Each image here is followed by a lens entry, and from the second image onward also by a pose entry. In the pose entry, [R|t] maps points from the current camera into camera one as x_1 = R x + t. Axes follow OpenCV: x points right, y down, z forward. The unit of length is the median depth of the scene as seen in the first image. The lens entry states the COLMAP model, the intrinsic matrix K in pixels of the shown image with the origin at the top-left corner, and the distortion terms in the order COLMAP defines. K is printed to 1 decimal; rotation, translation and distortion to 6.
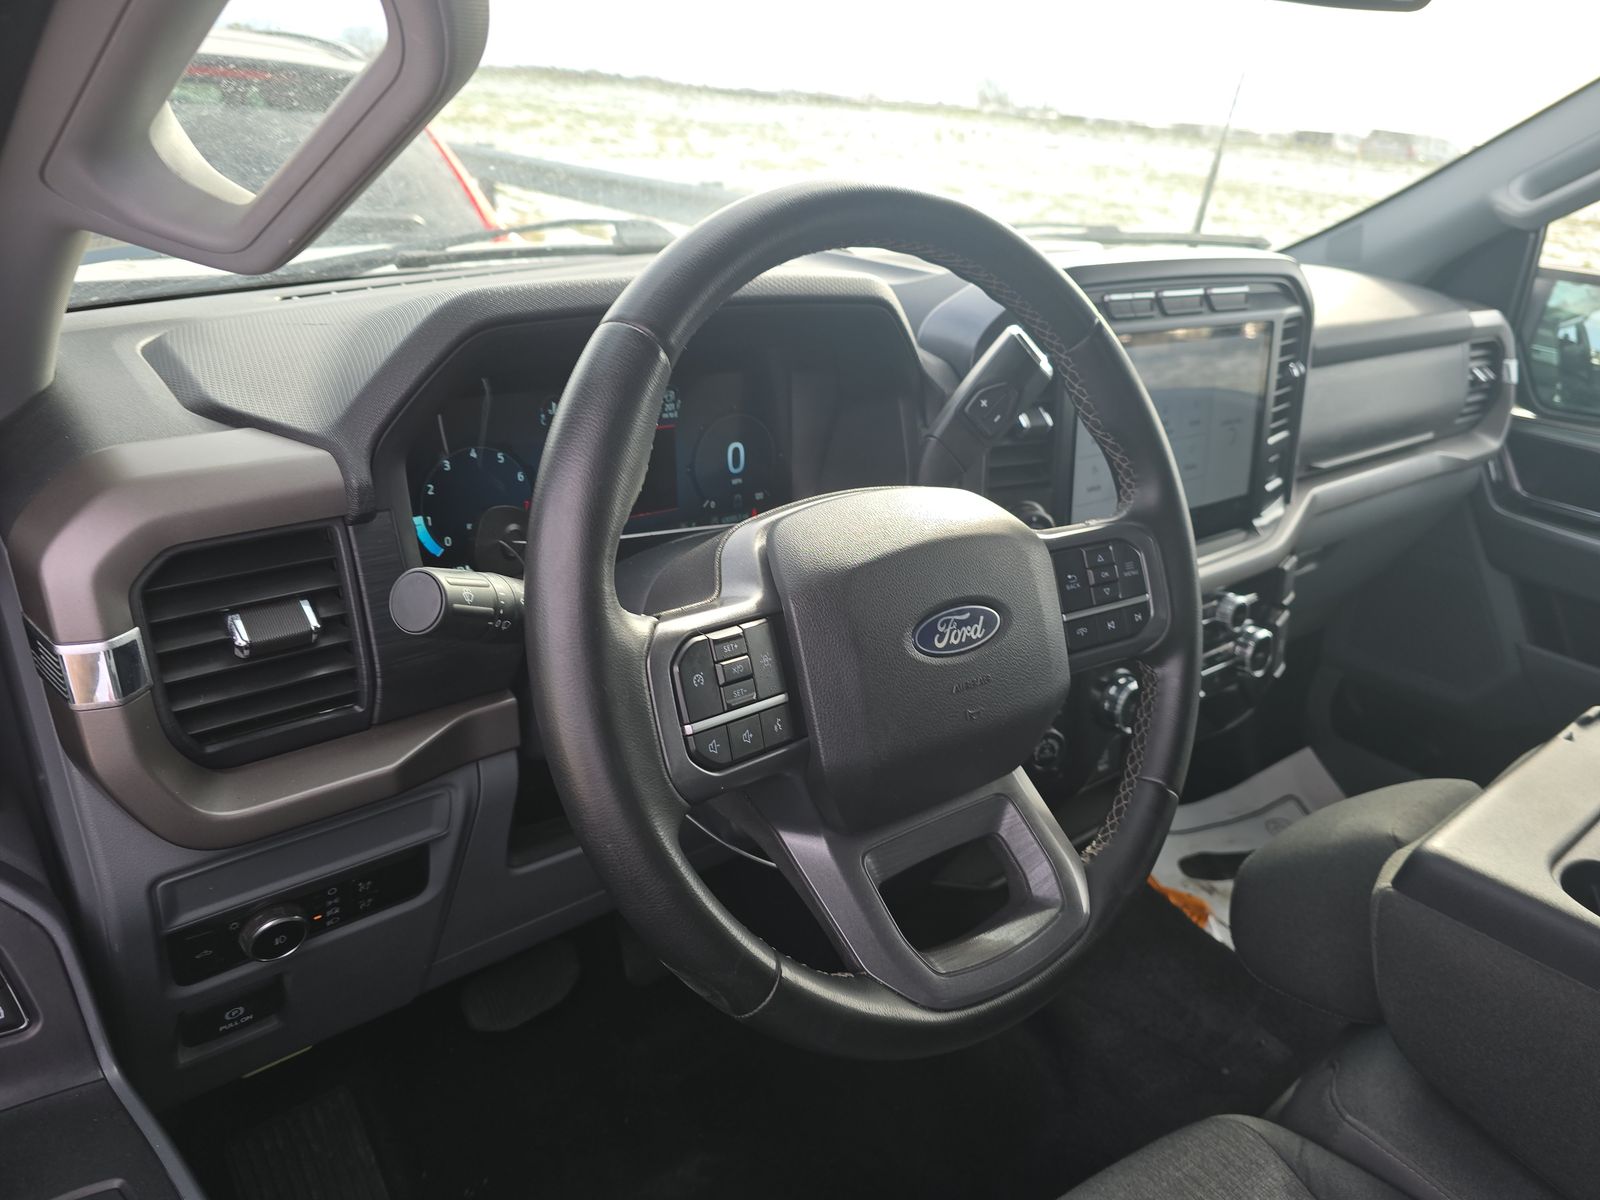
lens RADIAL K [[1077.4, 0, 800.0], [0, 1077.4, 600.0], [0, 0, 1]] dist [0.041500, -0.058294]
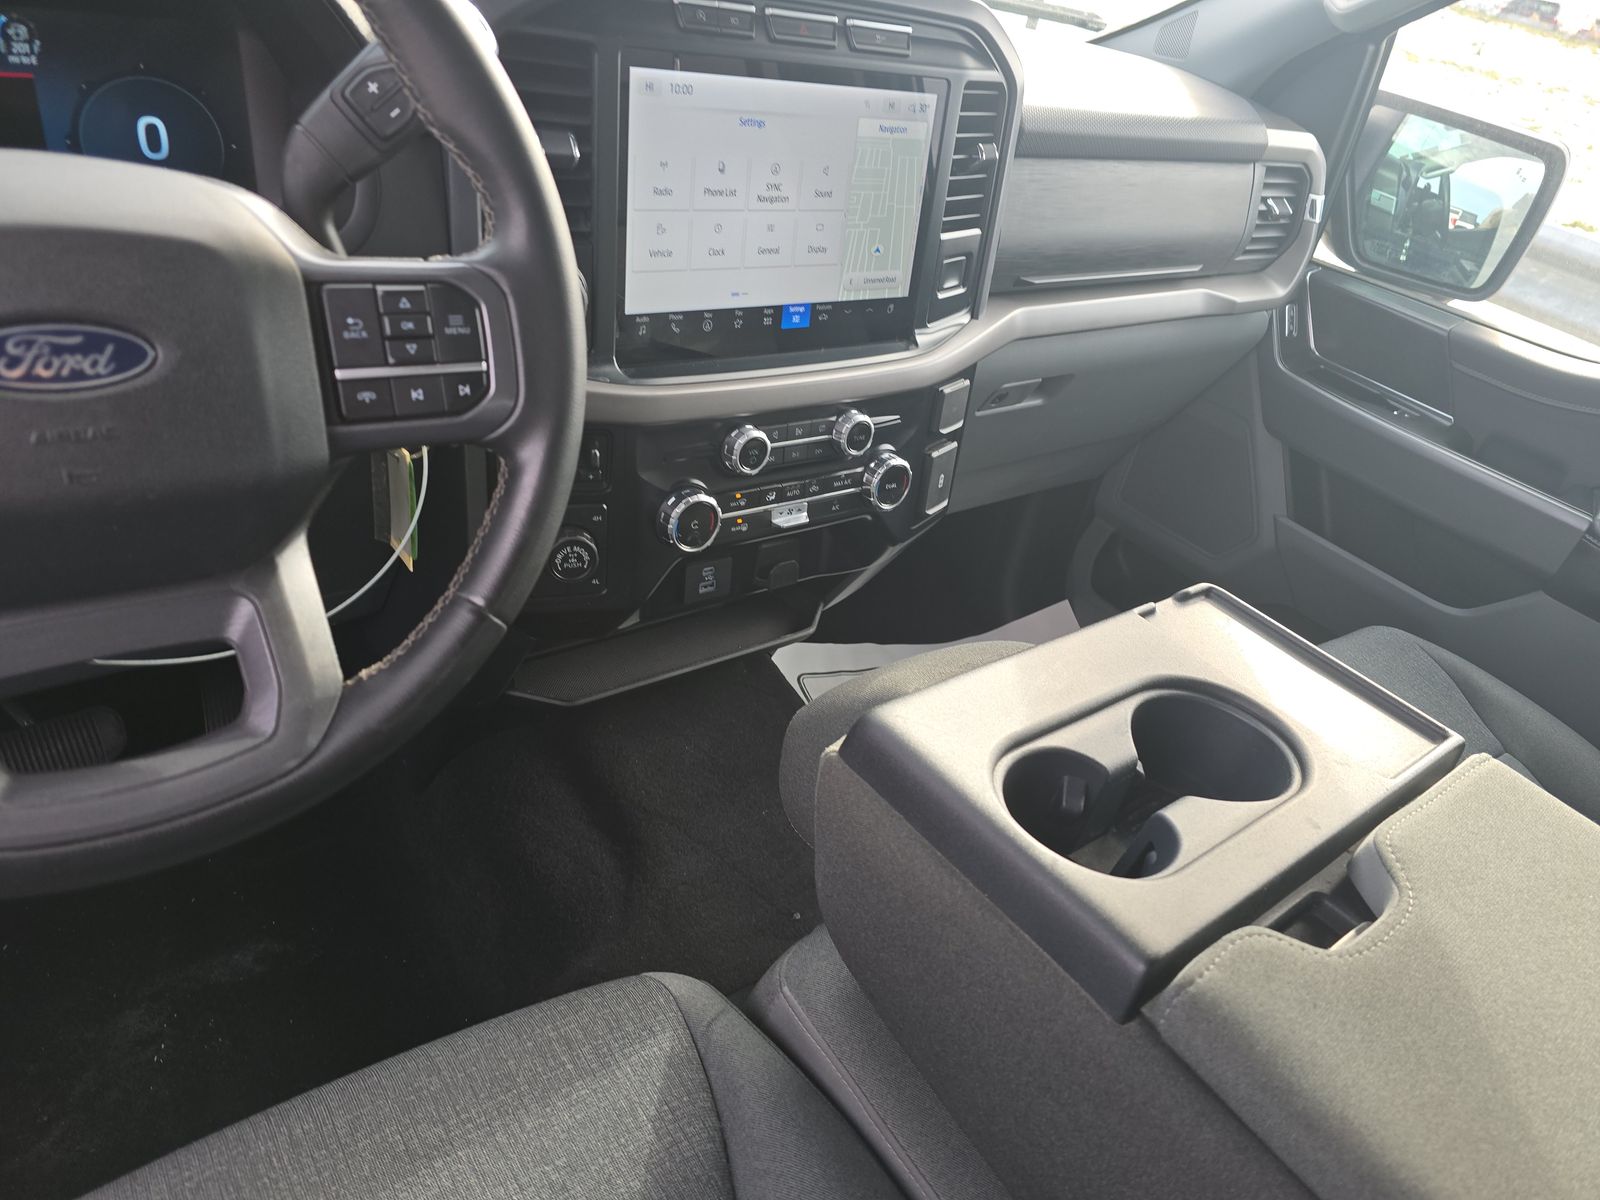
lens RADIAL K [[1067.5, 0, 800.0], [0, 1067.5, 600.0], [0, 0, 1]] dist [0.084321, -0.105885]
pose [[0.991877, 0.114808, 0.054761, 0.312703], [-0.122651, 0.977331, 0.172571, 0.000045], [-0.033707, -0.177886, 0.983474, 0.121705]]
